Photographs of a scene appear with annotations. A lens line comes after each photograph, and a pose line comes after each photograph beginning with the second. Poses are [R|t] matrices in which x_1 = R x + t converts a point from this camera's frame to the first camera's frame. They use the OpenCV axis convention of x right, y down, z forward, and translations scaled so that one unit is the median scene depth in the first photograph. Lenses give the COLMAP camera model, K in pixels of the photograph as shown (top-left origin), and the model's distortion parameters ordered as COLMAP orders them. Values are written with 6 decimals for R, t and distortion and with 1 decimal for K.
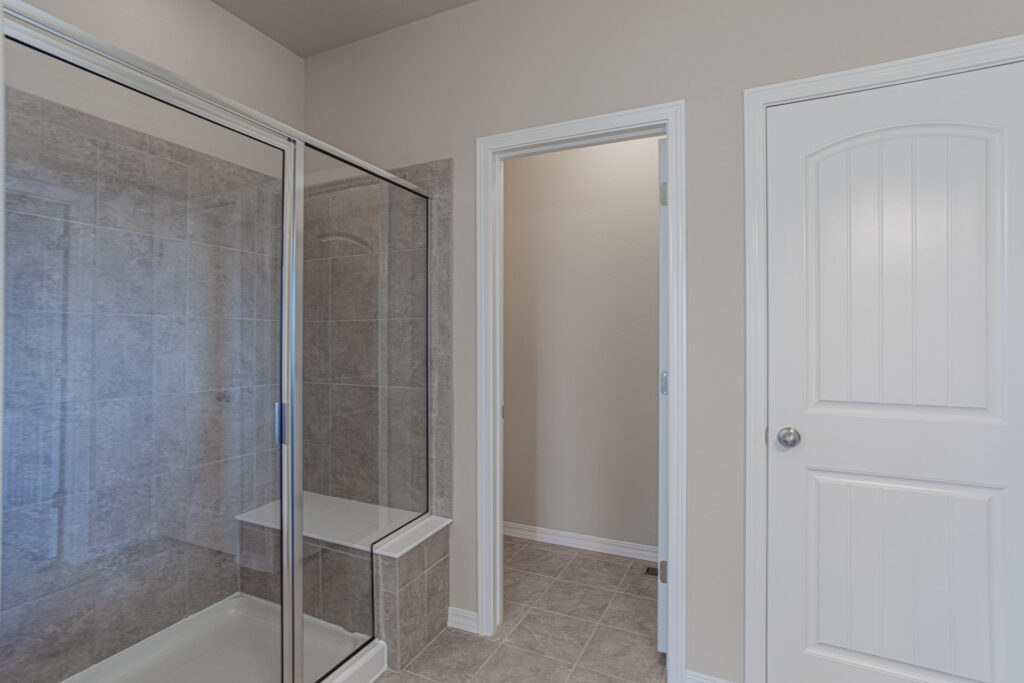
lens RADIAL K [[499.1, 0, 511.7], [0, 499.1, 338.5], [0, 0, 1]] dist [-0.039938, 0.021986]
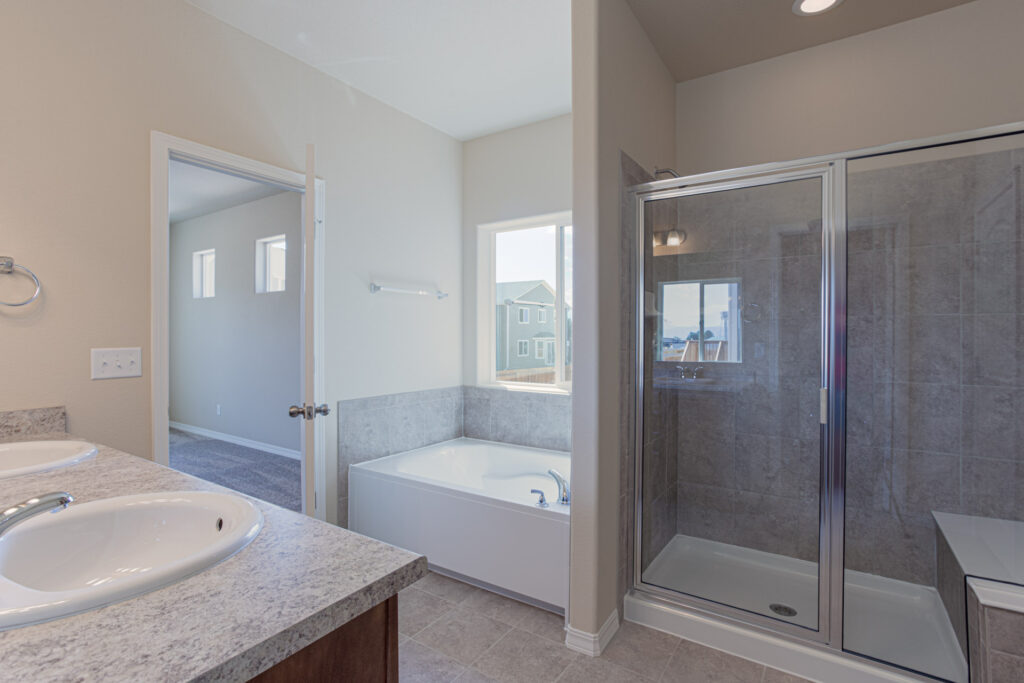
lens RADIAL K [[499.1, 0, 511.6], [0, 499.1, 336.6], [0, 0, 1]] dist [-0.039938, 0.021986]
pose [[-0.154569, 0.006766, -0.987959, 0.616261], [0.000526, 0.999977, 0.006766, -0.003832], [0.987982, 0.000526, -0.154569, 0.334201]]
